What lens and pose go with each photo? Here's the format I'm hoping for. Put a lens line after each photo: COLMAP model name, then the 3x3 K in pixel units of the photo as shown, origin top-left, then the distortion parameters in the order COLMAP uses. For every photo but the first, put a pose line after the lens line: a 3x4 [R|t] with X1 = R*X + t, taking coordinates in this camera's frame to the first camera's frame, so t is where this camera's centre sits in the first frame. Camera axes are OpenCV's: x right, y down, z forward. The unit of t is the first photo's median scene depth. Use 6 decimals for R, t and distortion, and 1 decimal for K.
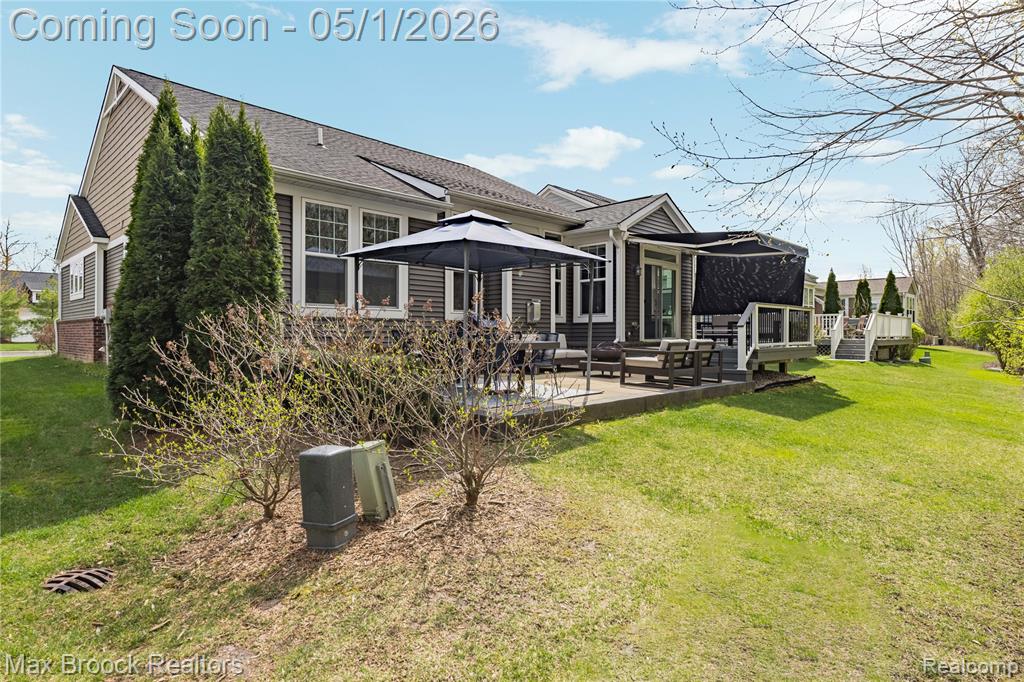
lens RADIAL K [[561.9, 0, 516.0], [0, 561.9, 335.9], [0, 0, 1]] dist [0.006107, 0.002665]
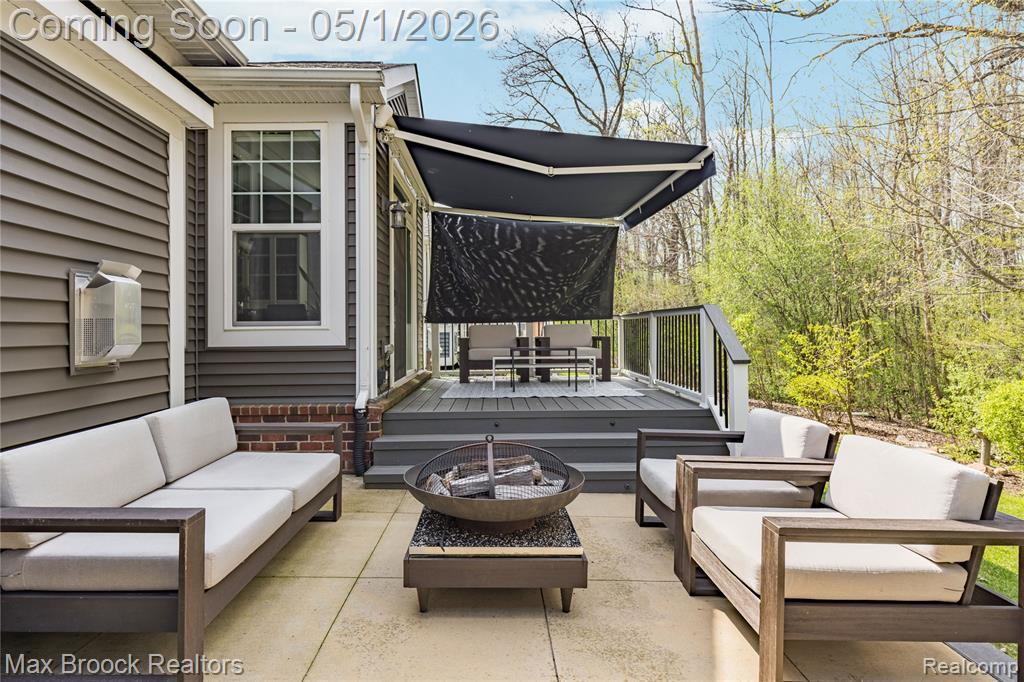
lens RADIAL K [[561.9, 0, 505.6], [0, 561.9, 334.6], [0, 0, 1]] dist [0.006107, 0.002665]
pose [[0.707055, -0.009133, 0.707100, -0.014031], [0.006712, 0.999958, 0.006204, -0.032562], [-0.707127, 0.000360, 0.707087, 0.651518]]
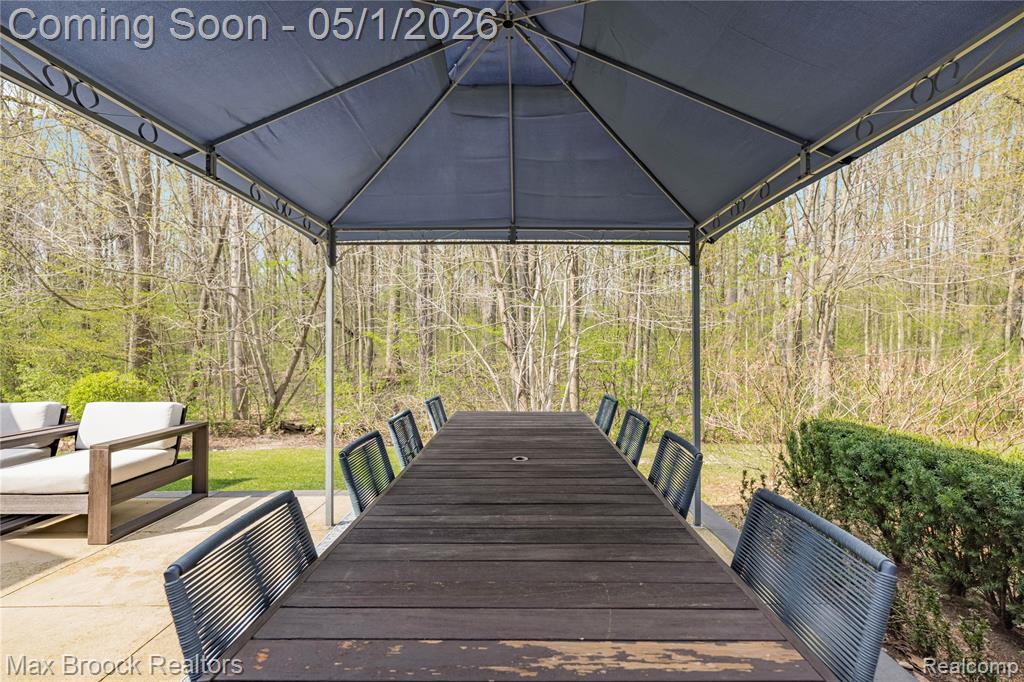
lens RADIAL K [[460.1, 0, 508.9], [0, 460.1, 335.6], [0, 0, 1]] dist [0.010912, -0.000547]
pose [[-0.682417, -0.002998, 0.730957, -0.151831], [0.002296, 0.999978, 0.006244, -0.034729], [-0.730960, 0.005939, -0.682395, 0.714592]]
